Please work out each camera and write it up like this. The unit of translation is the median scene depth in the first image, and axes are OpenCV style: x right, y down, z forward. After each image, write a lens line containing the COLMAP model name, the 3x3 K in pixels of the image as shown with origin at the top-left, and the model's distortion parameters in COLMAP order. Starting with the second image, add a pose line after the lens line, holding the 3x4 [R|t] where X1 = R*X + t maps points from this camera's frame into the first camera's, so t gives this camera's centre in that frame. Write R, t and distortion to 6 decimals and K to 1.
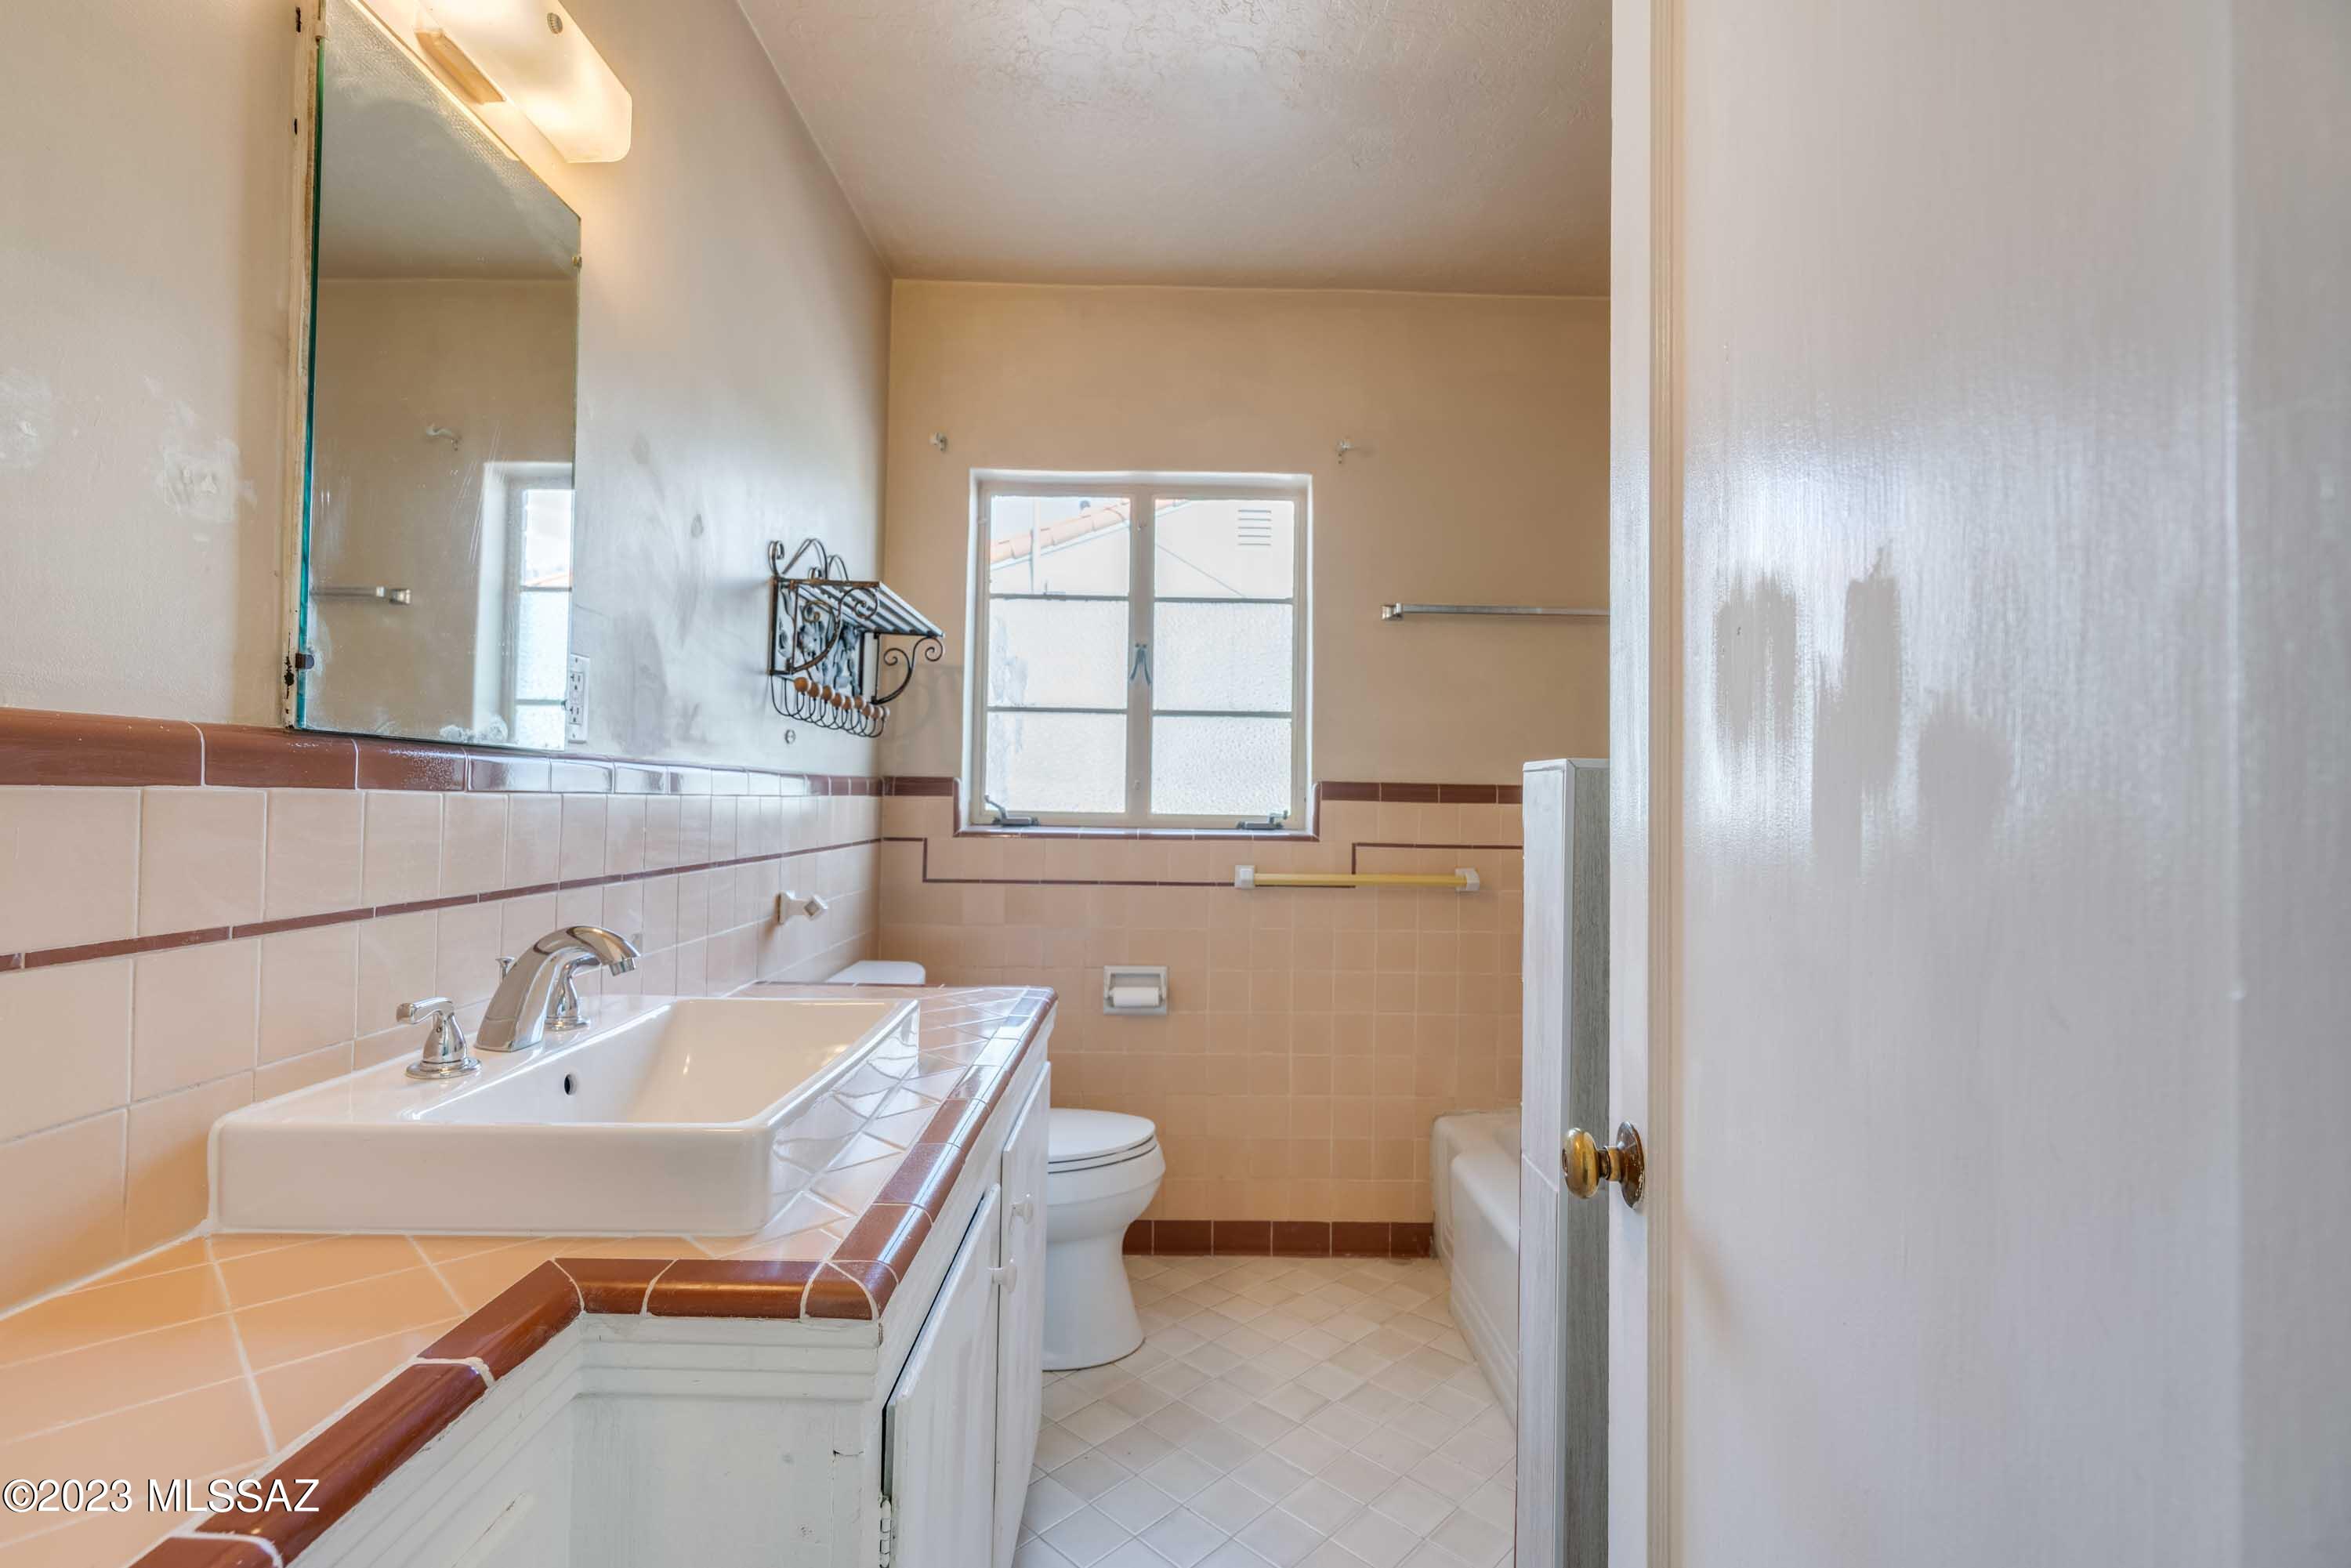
lens RADIAL K [[1080.8, 0, 1172.6], [0, 1080.8, 787.8], [0, 0, 1]] dist [-0.001503, -0.000311]
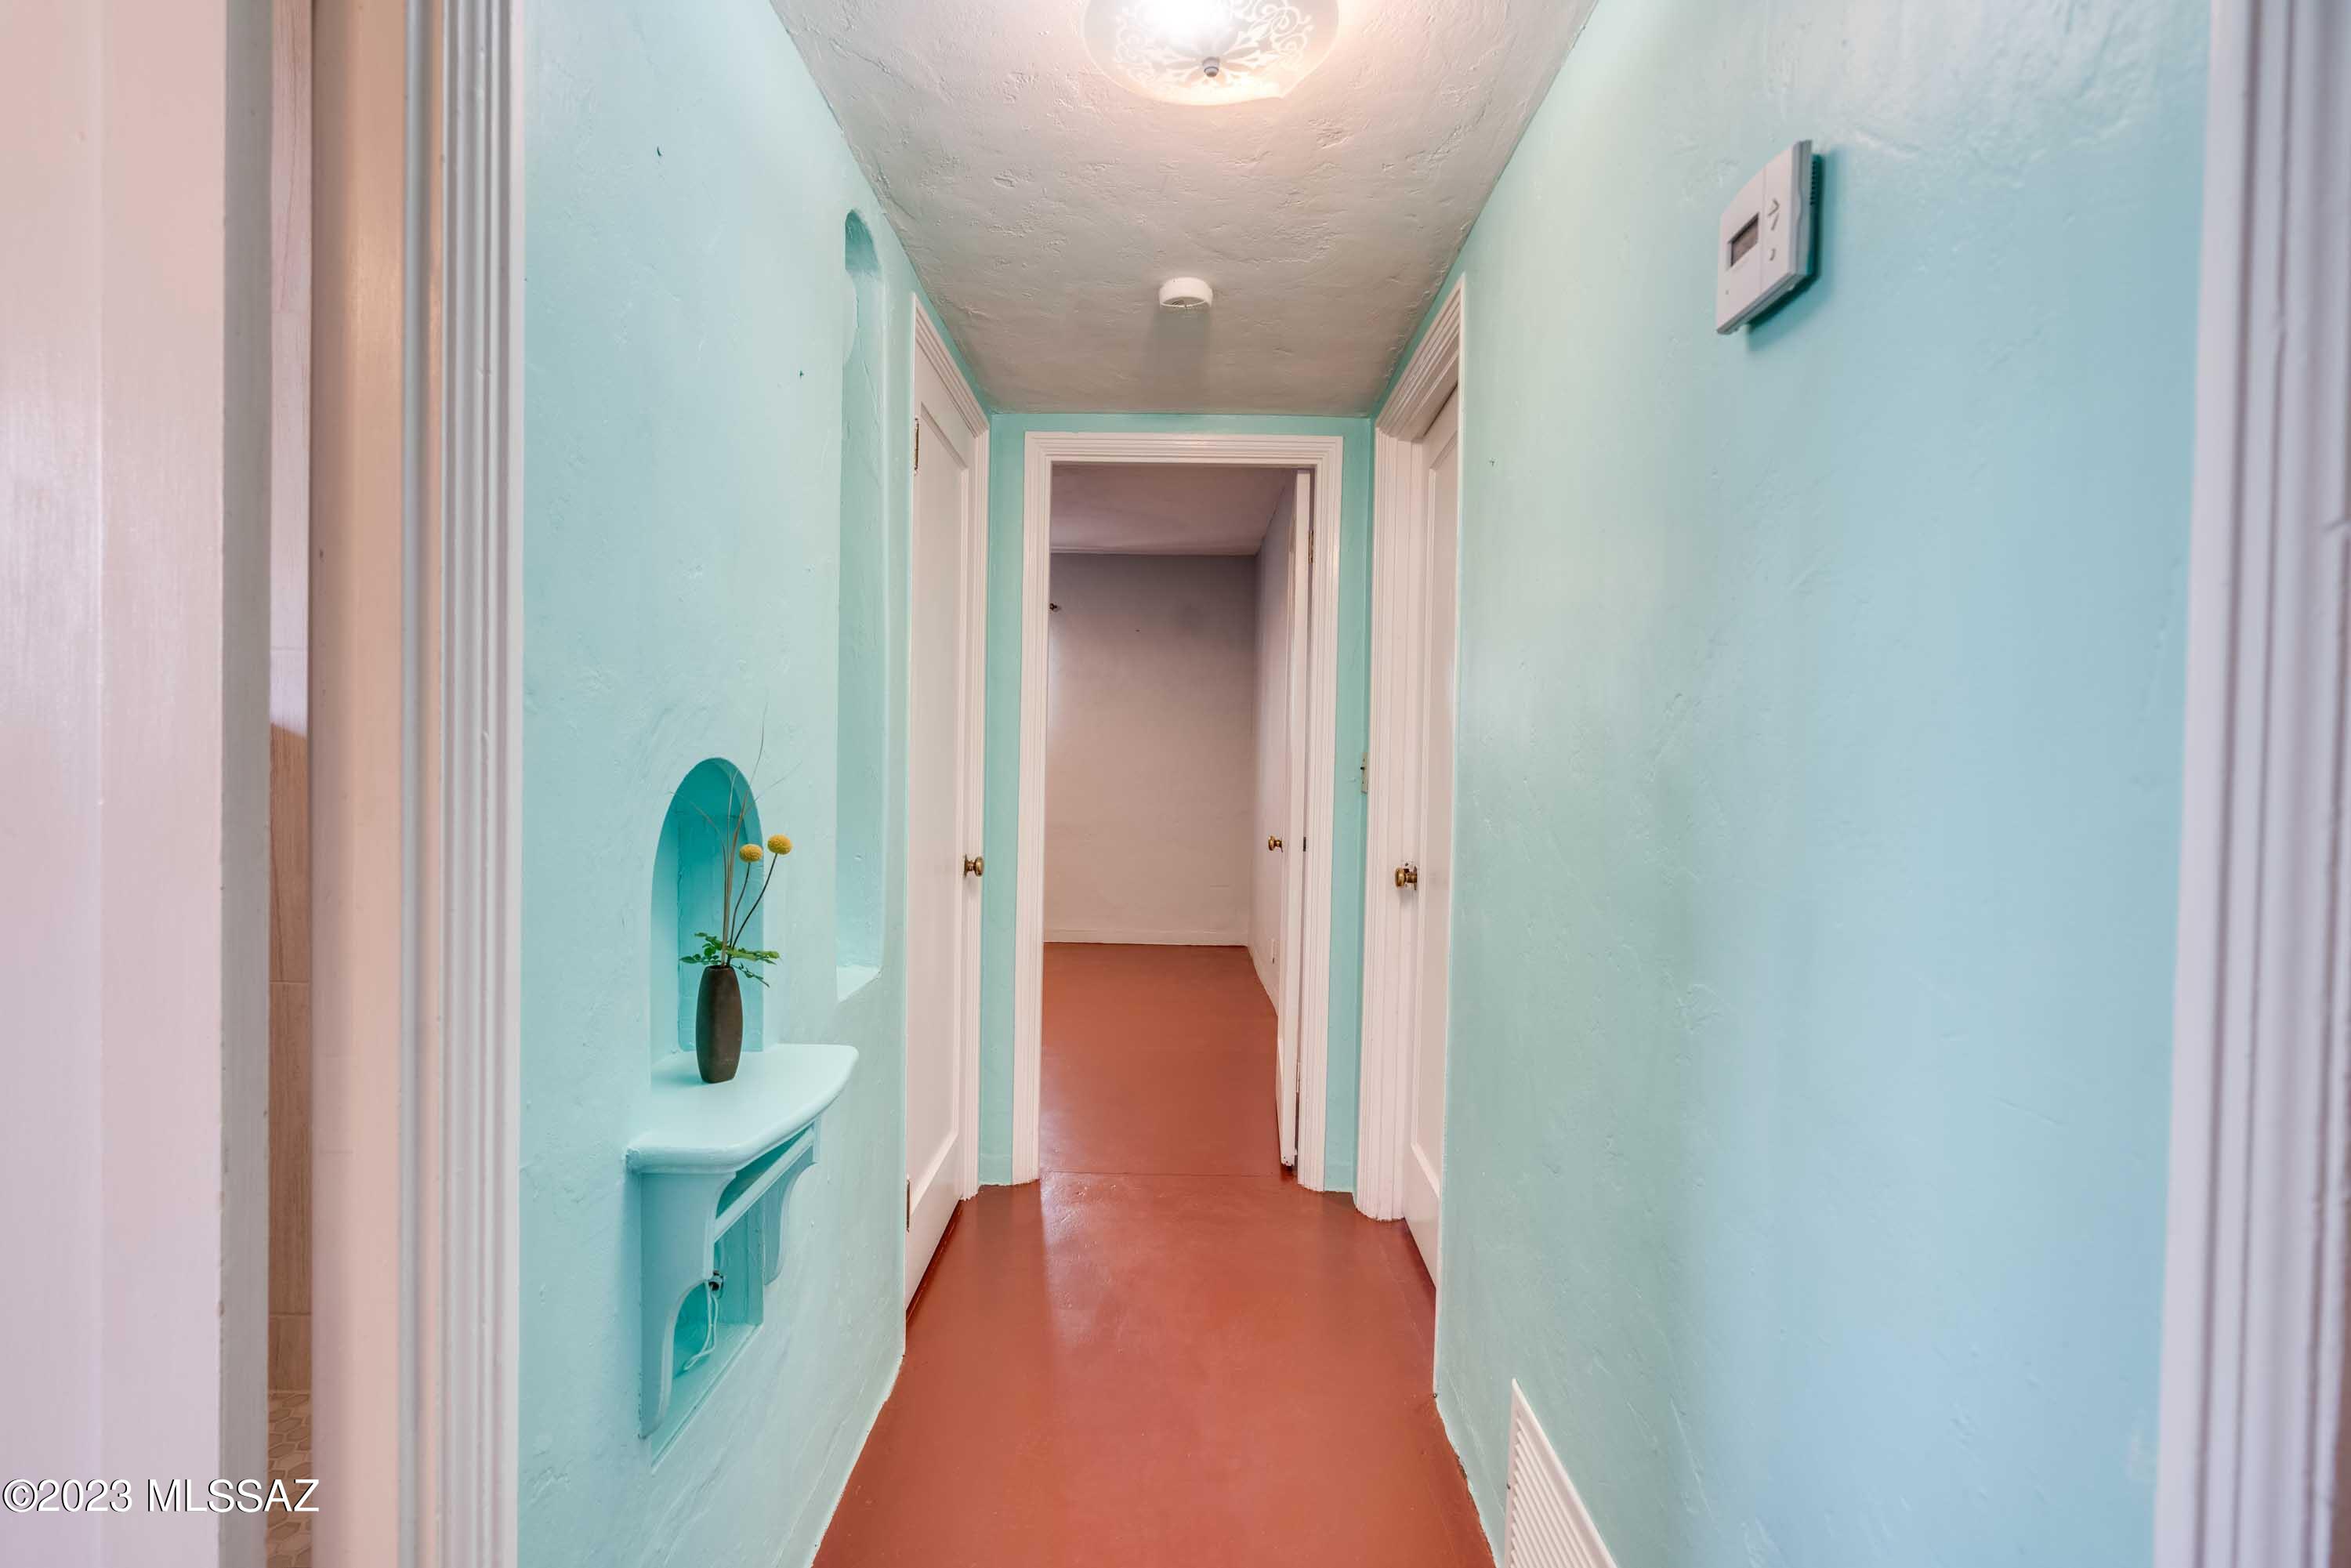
lens RADIAL K [[1080.8, 0, 1173.9], [0, 1080.8, 780.8], [0, 0, 1]] dist [-0.001503, -0.000311]
pose [[0.008591, -0.029949, 0.999515, -1.392639], [-0.031017, 0.999062, 0.030202, -0.004131], [-0.999482, -0.031261, 0.007654, -1.404535]]
